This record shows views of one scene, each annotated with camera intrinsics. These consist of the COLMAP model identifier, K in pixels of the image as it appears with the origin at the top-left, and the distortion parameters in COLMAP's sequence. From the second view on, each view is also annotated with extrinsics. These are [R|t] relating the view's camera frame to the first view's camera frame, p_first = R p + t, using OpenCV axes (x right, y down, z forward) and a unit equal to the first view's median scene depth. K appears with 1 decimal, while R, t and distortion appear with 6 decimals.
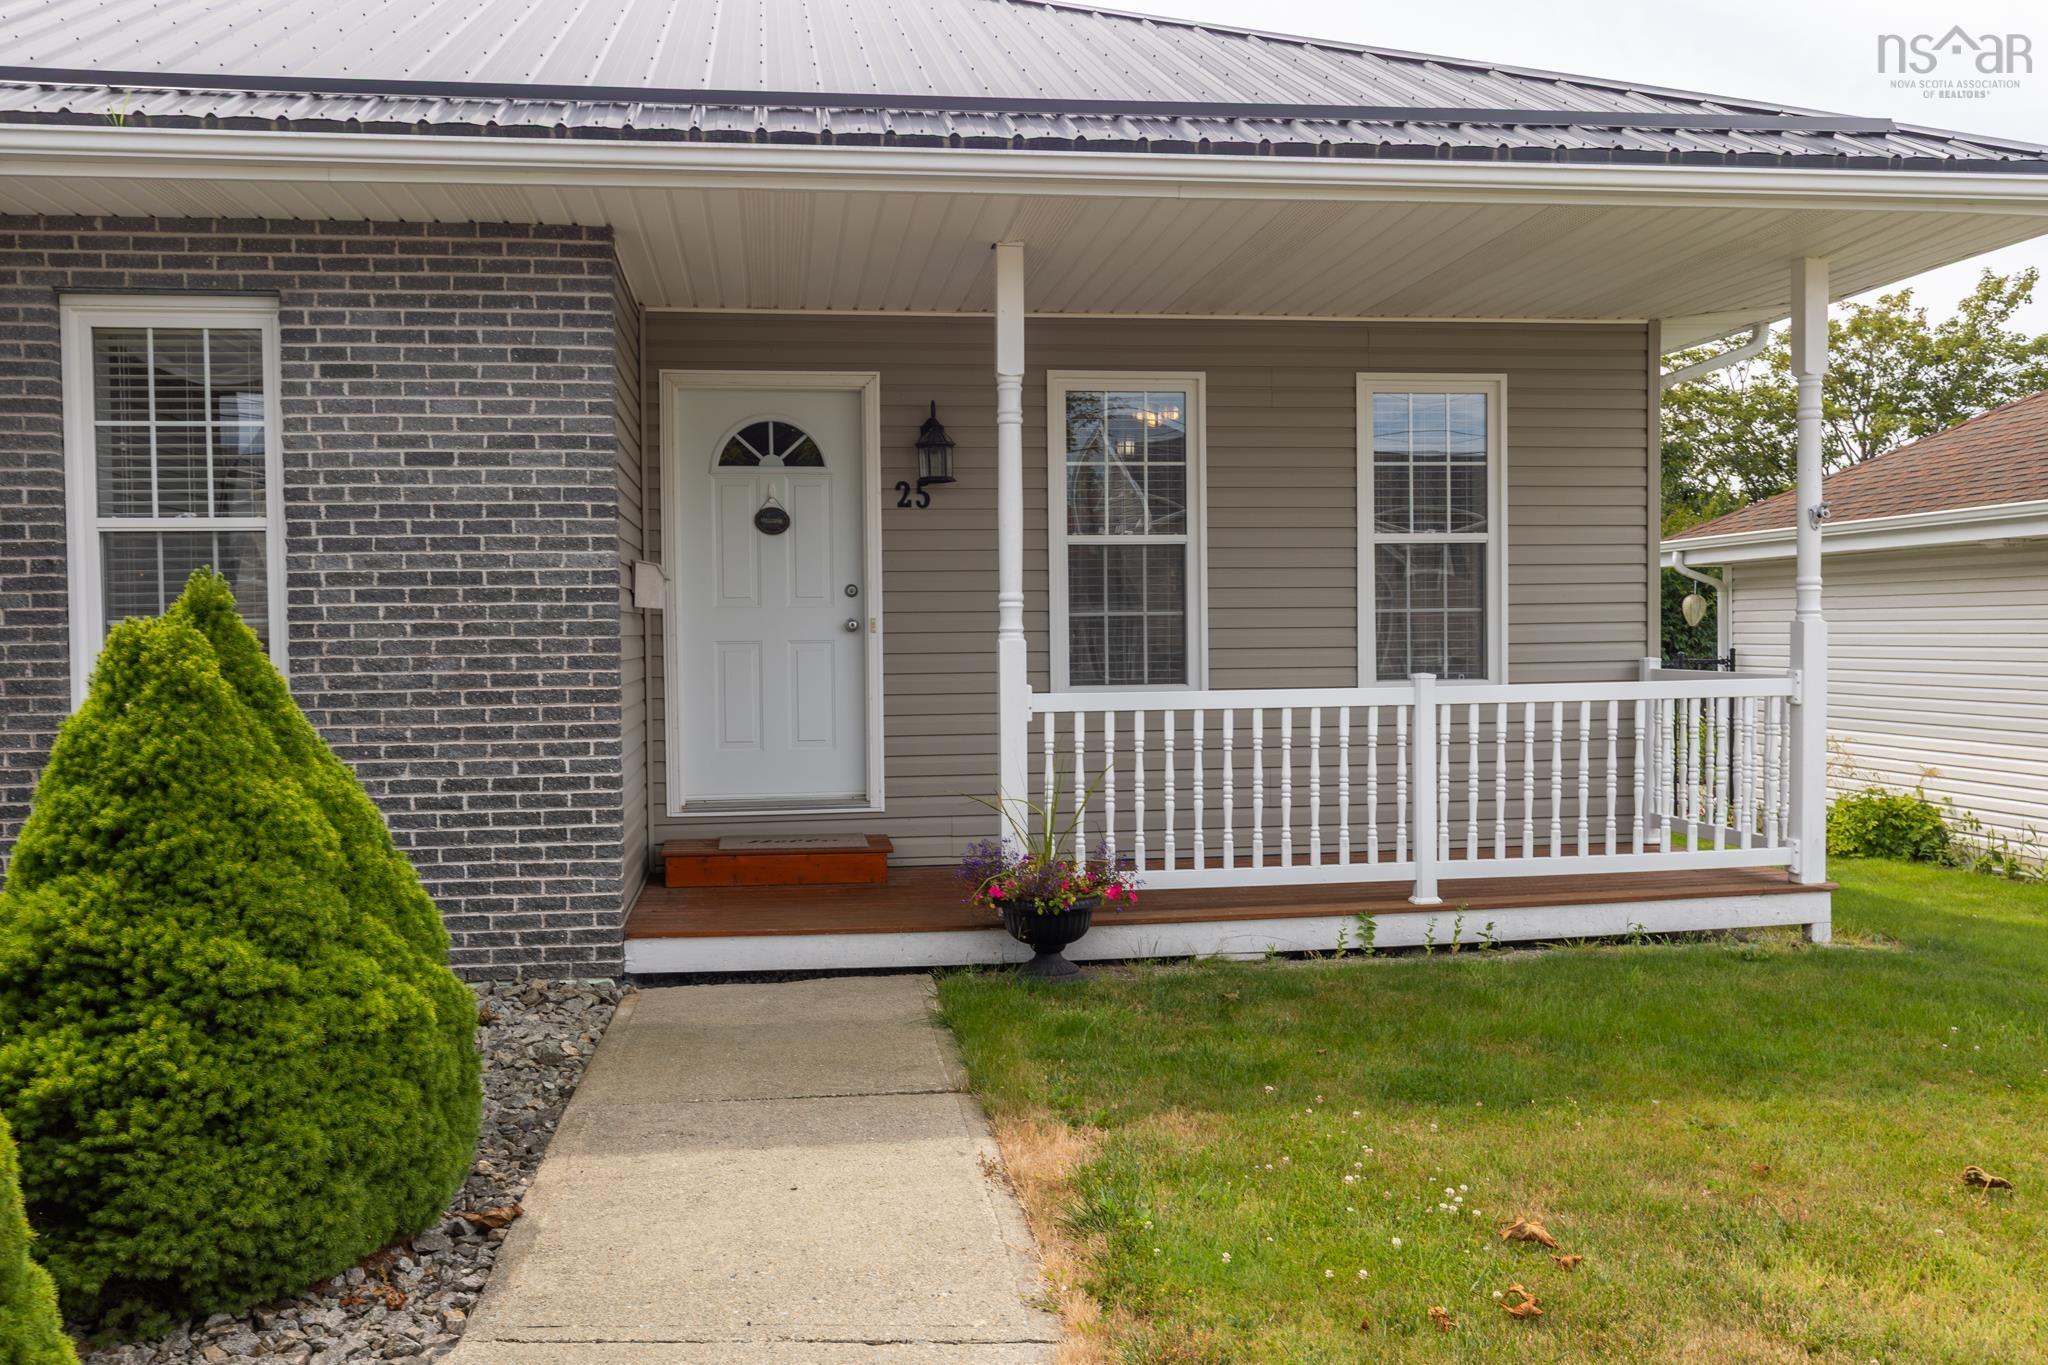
lens RADIAL K [[1701.3, 0, 1011.0], [0, 1701.3, 682.5], [0, 0, 1]] dist [0.004269, -0.003153]
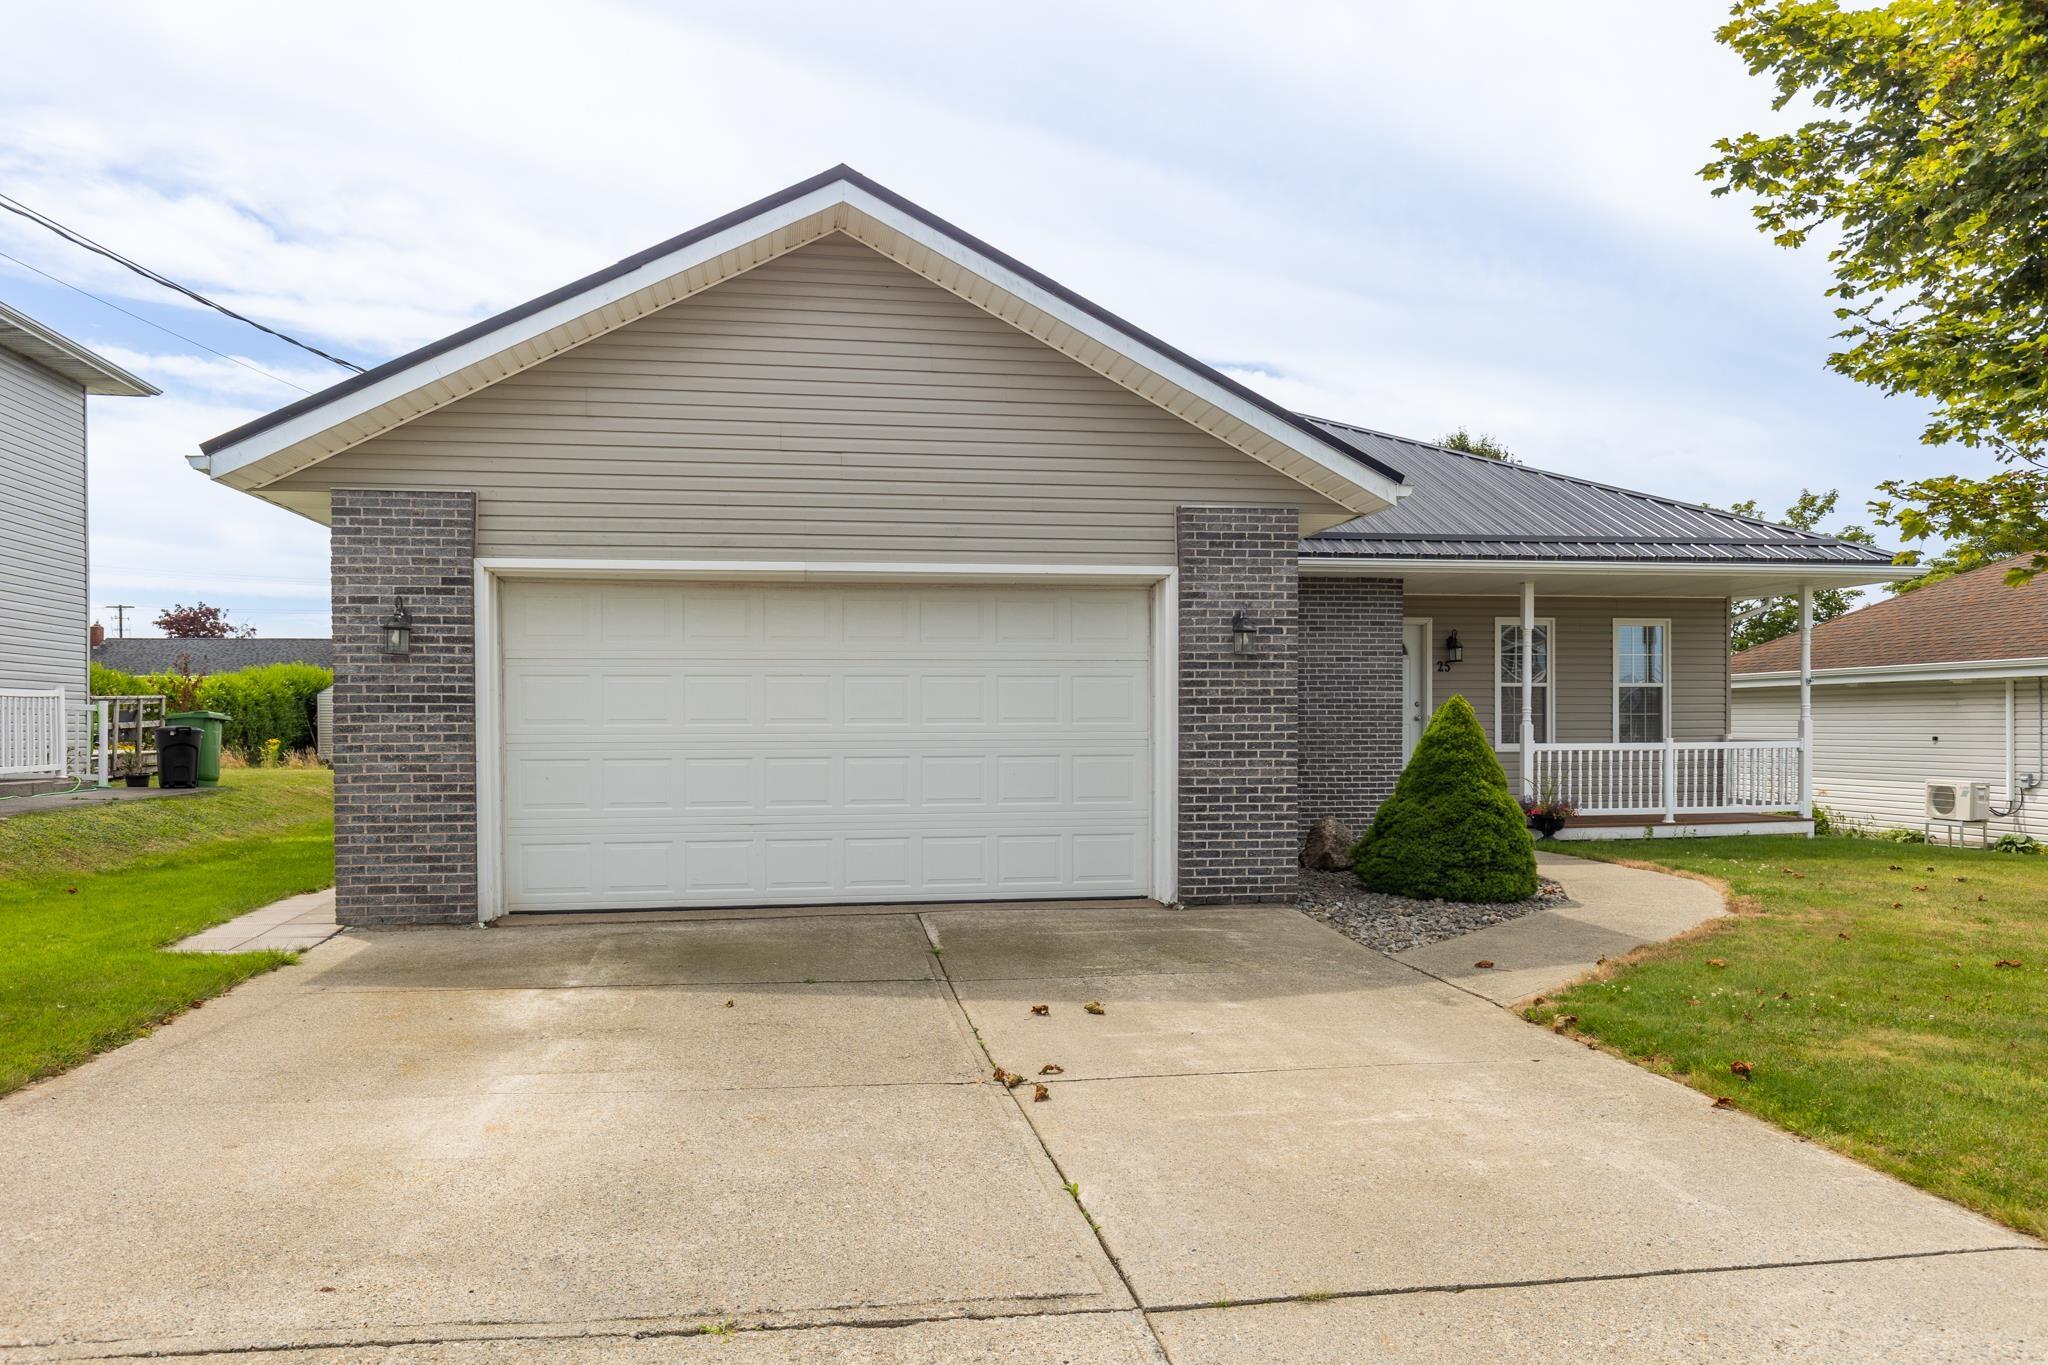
lens RADIAL K [[1391.6, 0, 1021.3], [0, 1391.6, 722.0], [0, 0, 1]] dist [0.000087, -0.004625]
pose [[0.999697, 0.008109, 0.023261, -0.841287], [-0.007380, 0.999484, -0.031263, 0.046692], [-0.023503, 0.031082, 0.999240, -1.195079]]
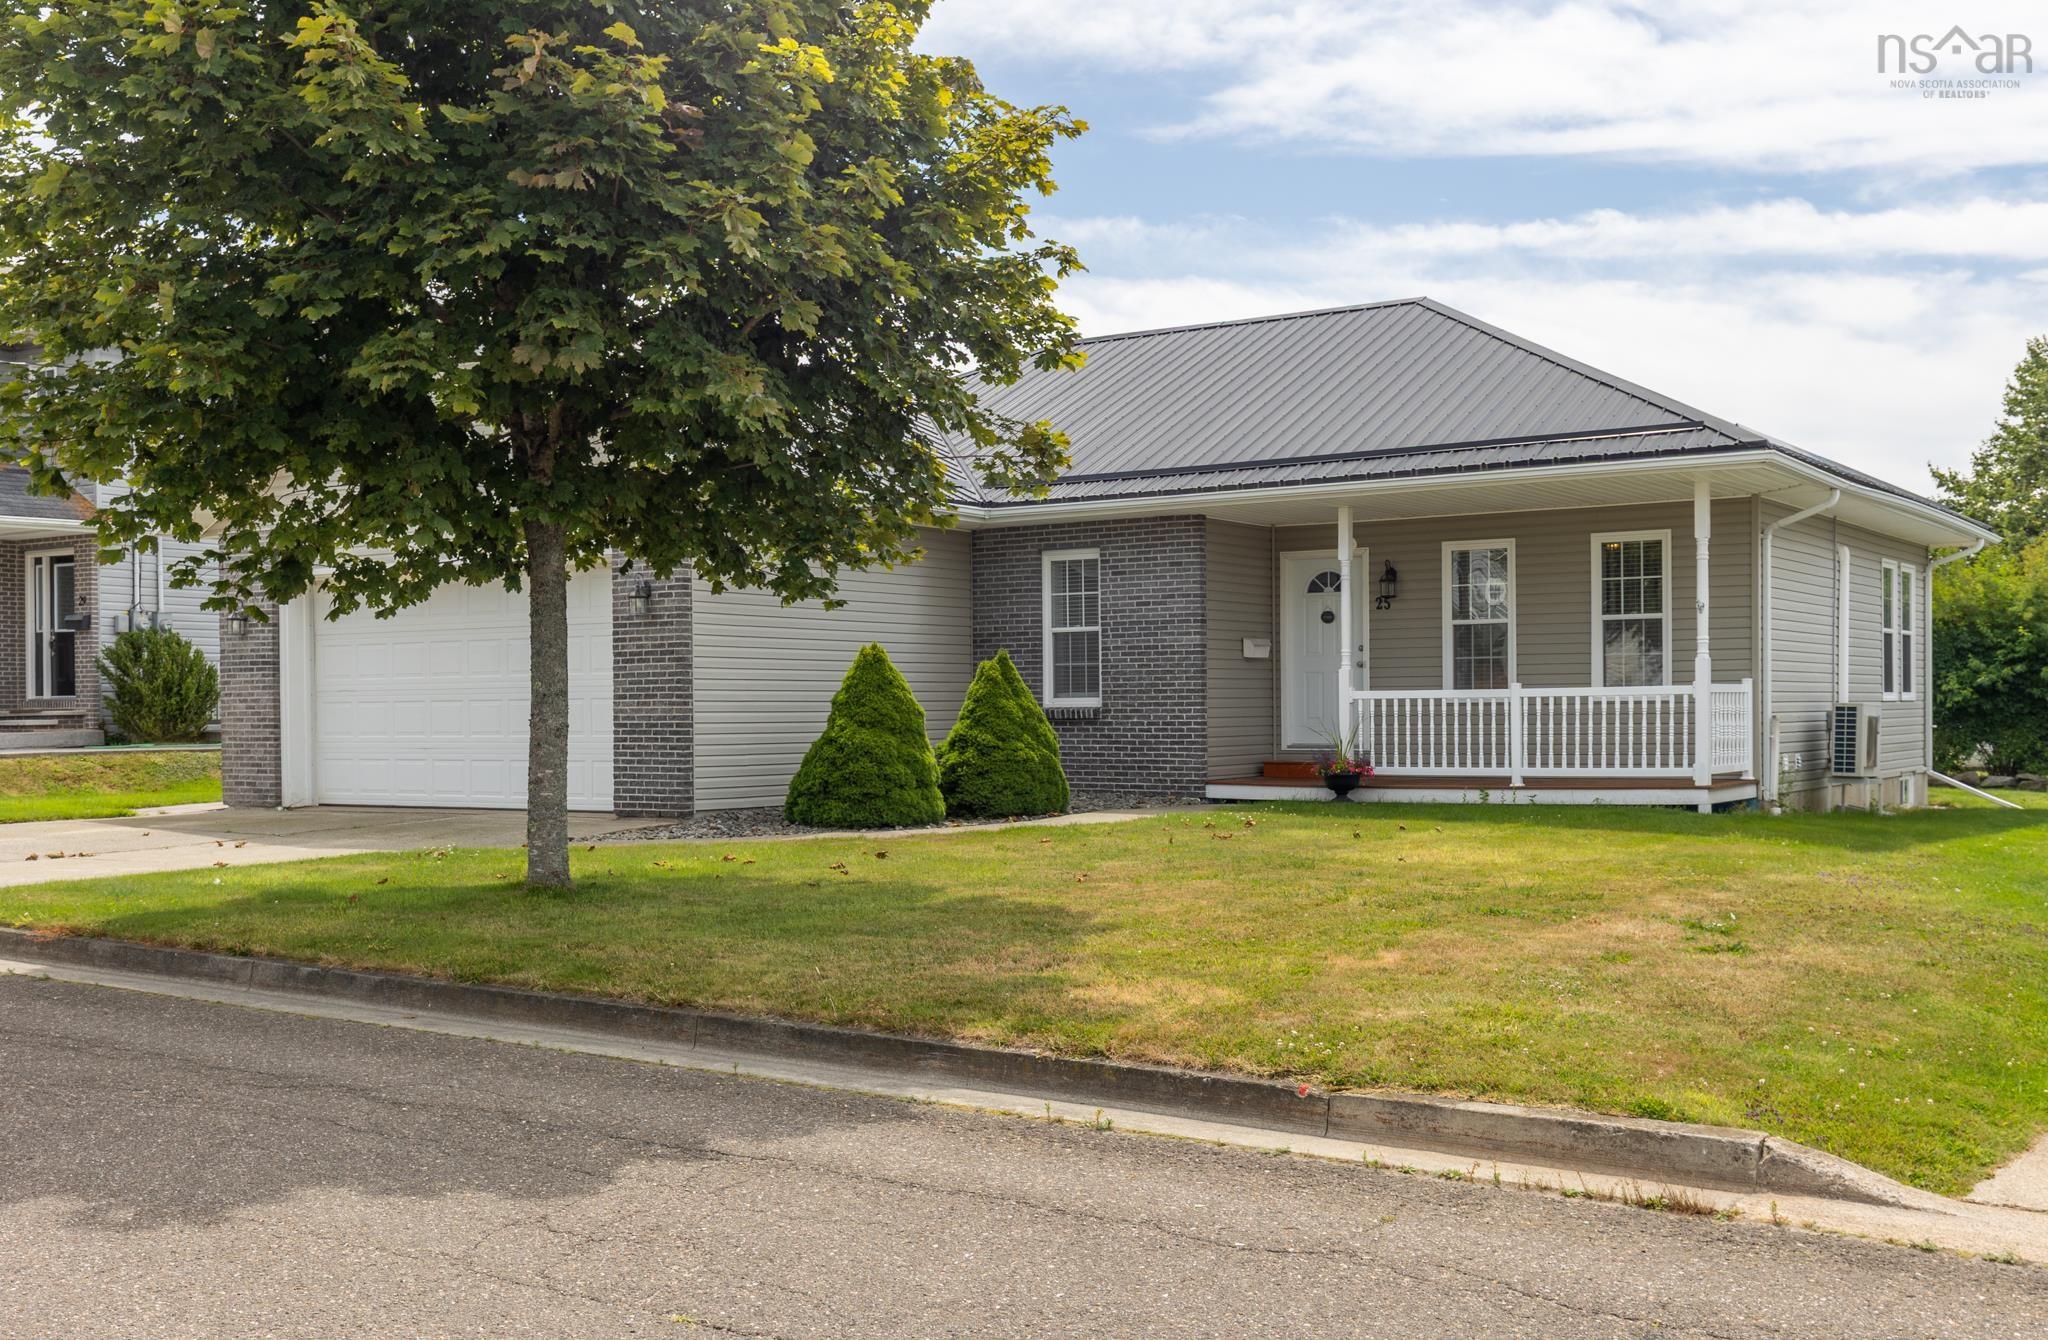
lens RADIAL K [[2052.3, 0, 1128.3], [0, 2052.3, 736.4], [0, 0, 1]] dist [0.001378, 0.000000]
pose [[0.769491, 0.014072, -0.638502, 1.566372], [-0.017603, 0.999845, 0.000822, 0.071346], [0.638414, 0.010607, 0.769620, -1.389812]]
